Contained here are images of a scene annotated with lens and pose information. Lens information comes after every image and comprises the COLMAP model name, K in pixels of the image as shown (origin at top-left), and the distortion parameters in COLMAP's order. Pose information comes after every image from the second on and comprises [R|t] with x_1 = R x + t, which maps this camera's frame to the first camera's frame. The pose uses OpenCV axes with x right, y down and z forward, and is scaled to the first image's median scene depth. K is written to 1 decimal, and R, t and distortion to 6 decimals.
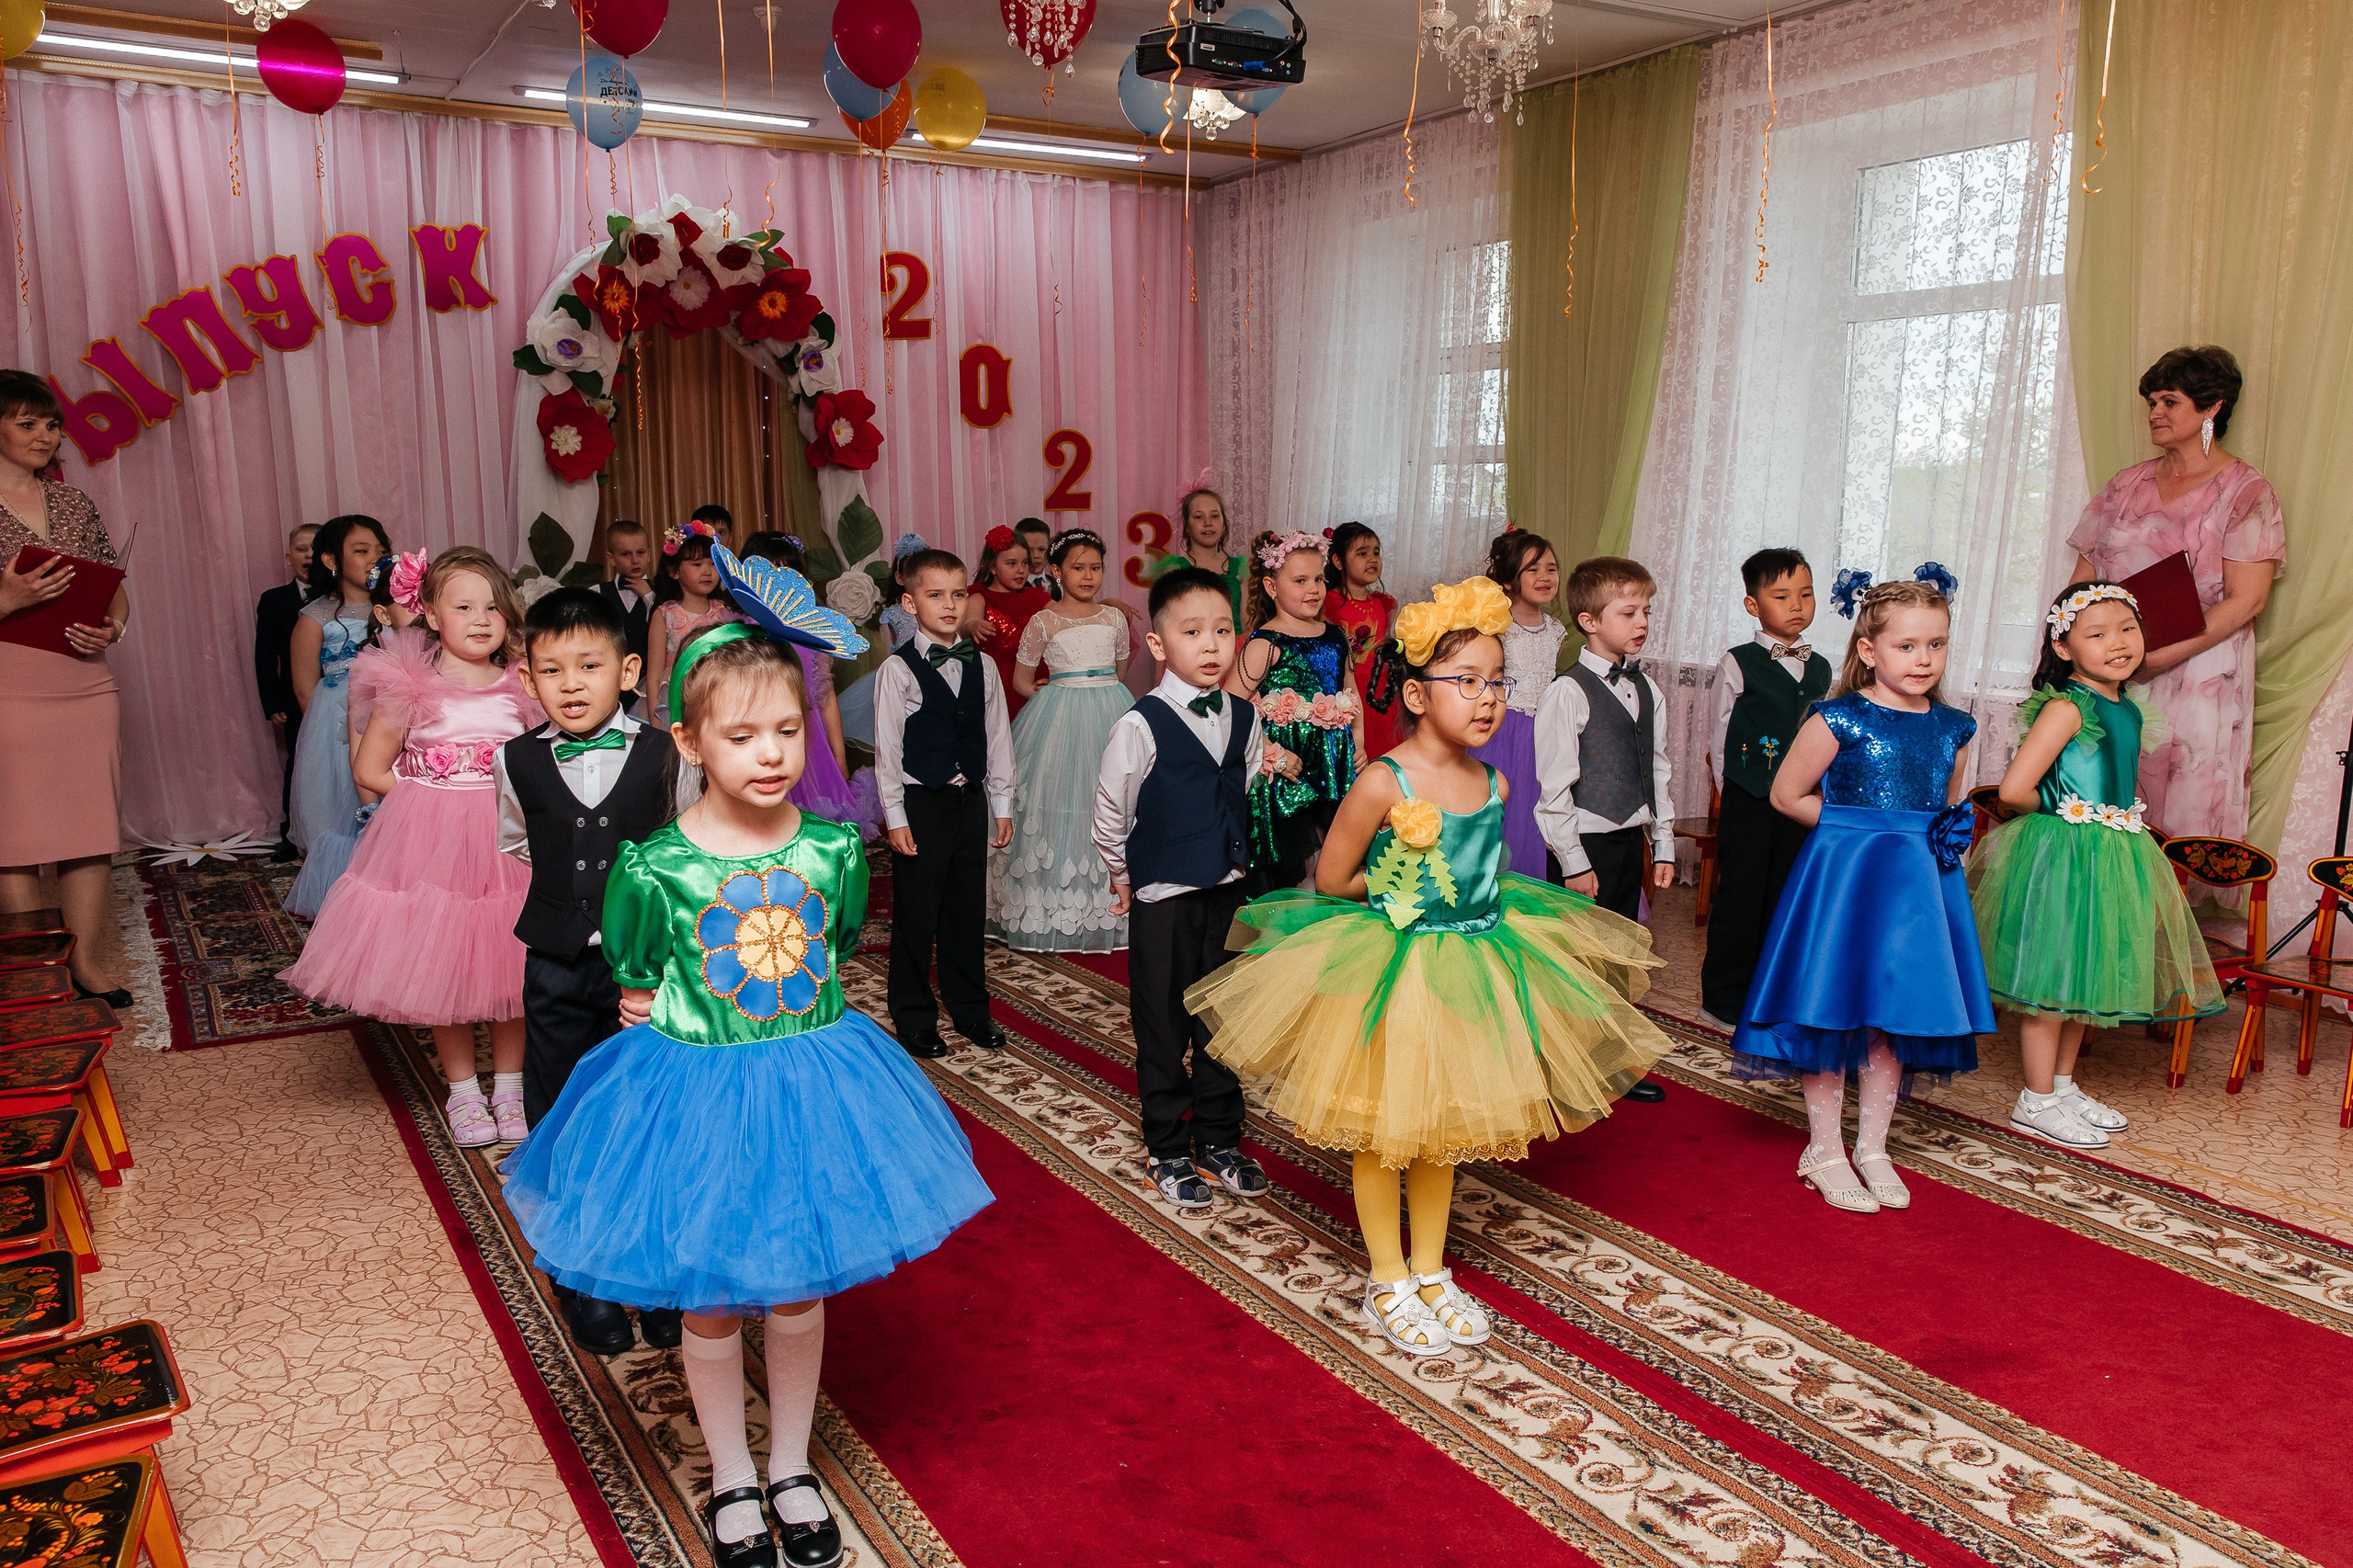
lens RADIAL K [[1780.6, 0, 1173.4], [0, 1780.6, 789.5], [0, 0, 1]] dist [-0.001593, 0.010516]
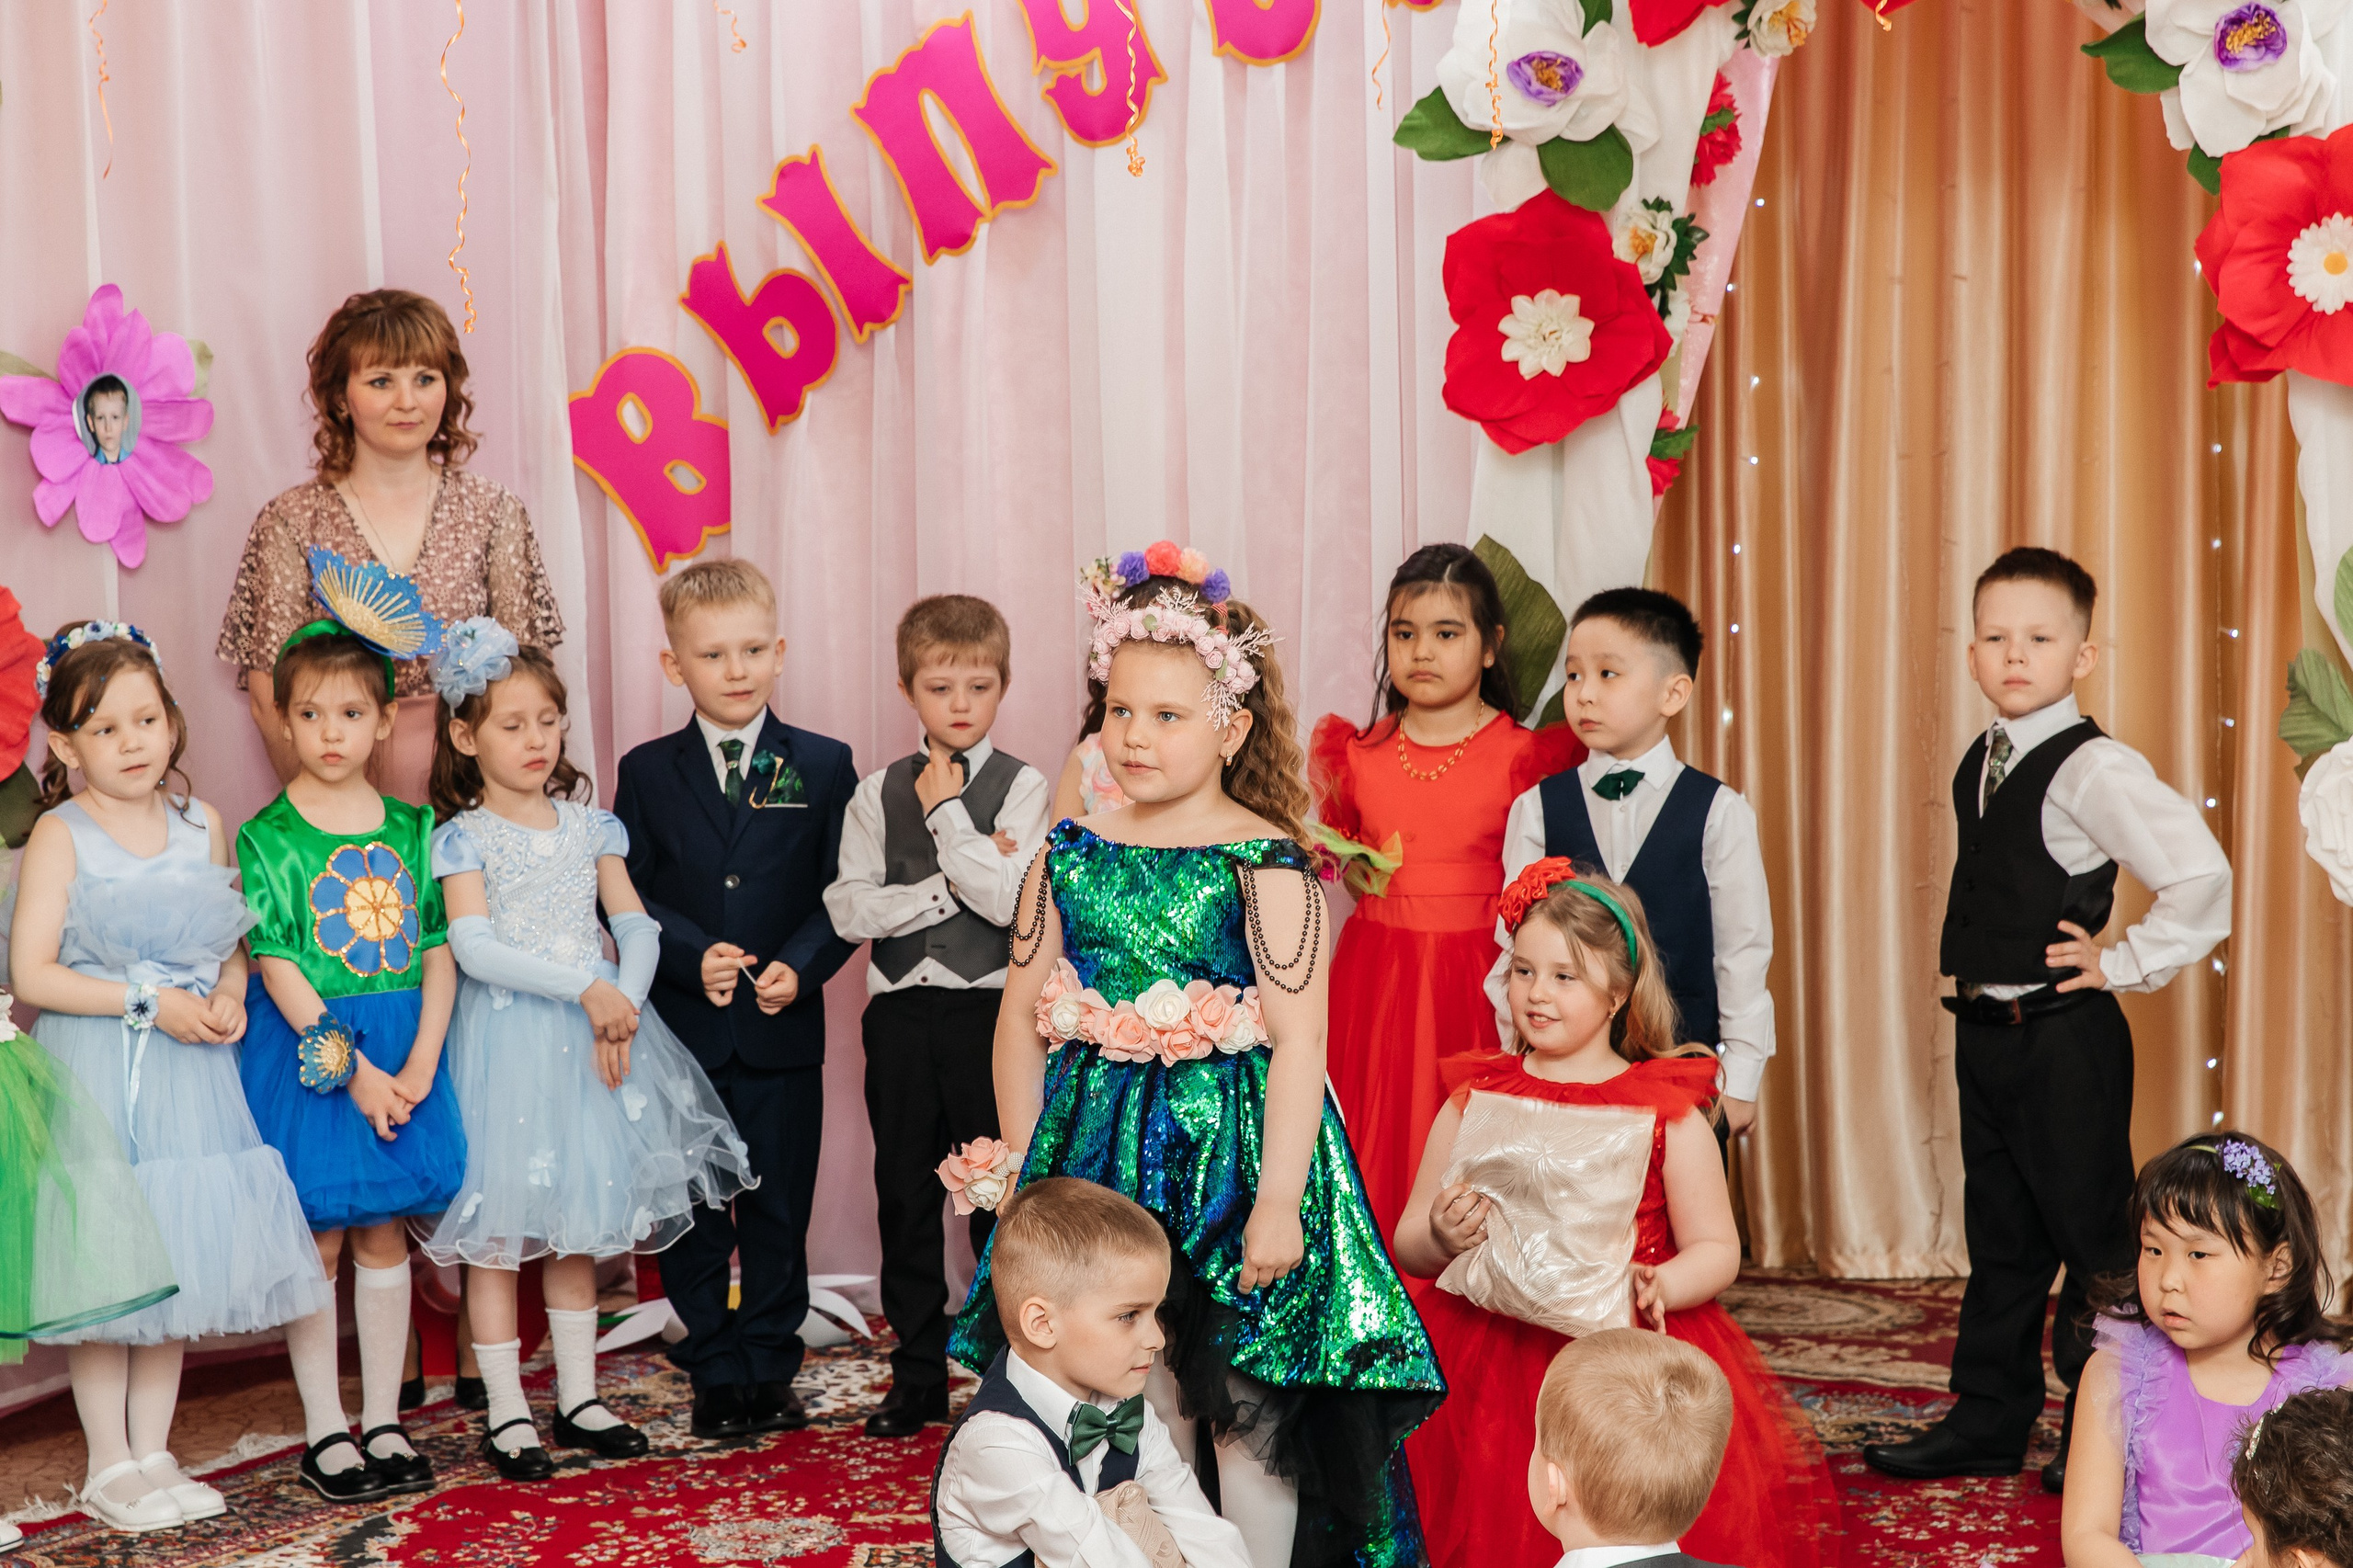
lens RADIAL K [[4484.9, 0, 1176.5], [0, 4484.9, 784.0], [0, 0, 1]] dist [-0.018535, 0.045977]
pose [[0.456952, 0.055937, -0.887731, 0.454133], [-0.124082, 0.992271, -0.001345, -0.104591], [0.880794, 0.110766, 0.460361, 0.576679]]
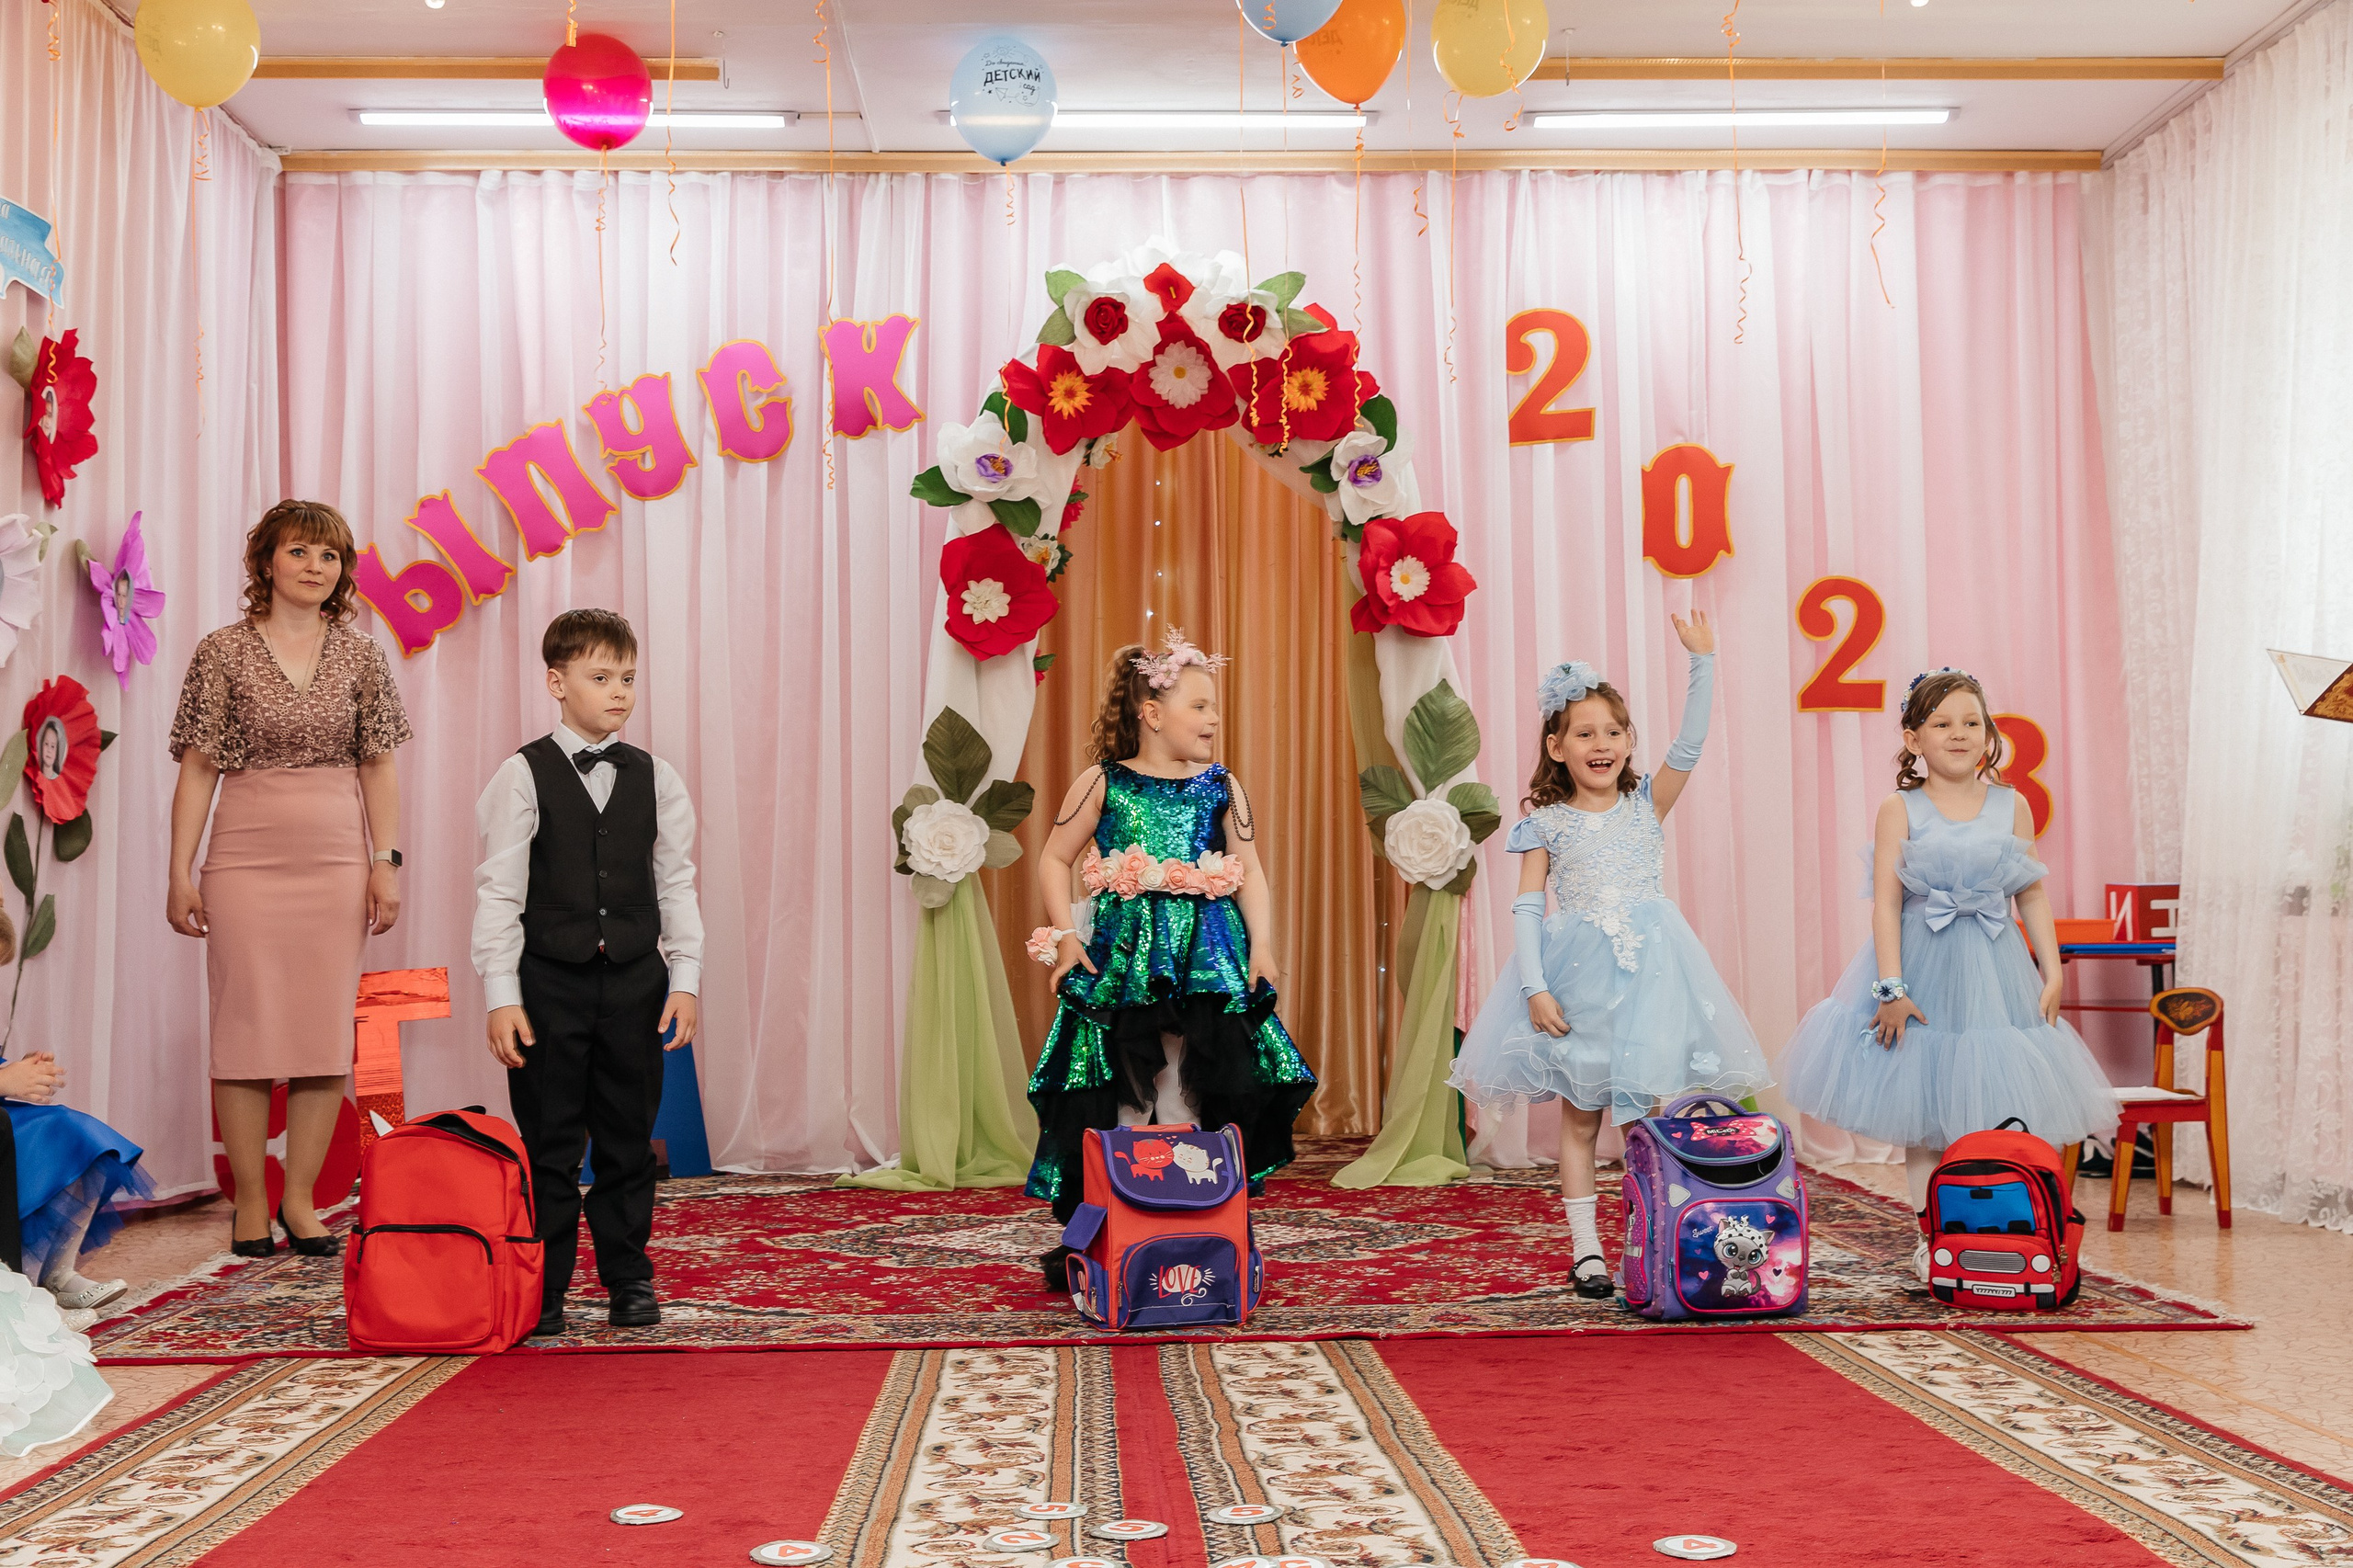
lens RADIAL K [[2626.1, 0, 1178.3], [0, 2626.1, 787.7], [0, 0, 1]] dist [-0.006519, 0.053732]
pose [[0.878806, -0.030500, -0.476203, 0.209606], [-0.068282, 0.979647, -0.188755, 0.060230], [0.472269, 0.198395, 0.858837, 0.209269]]
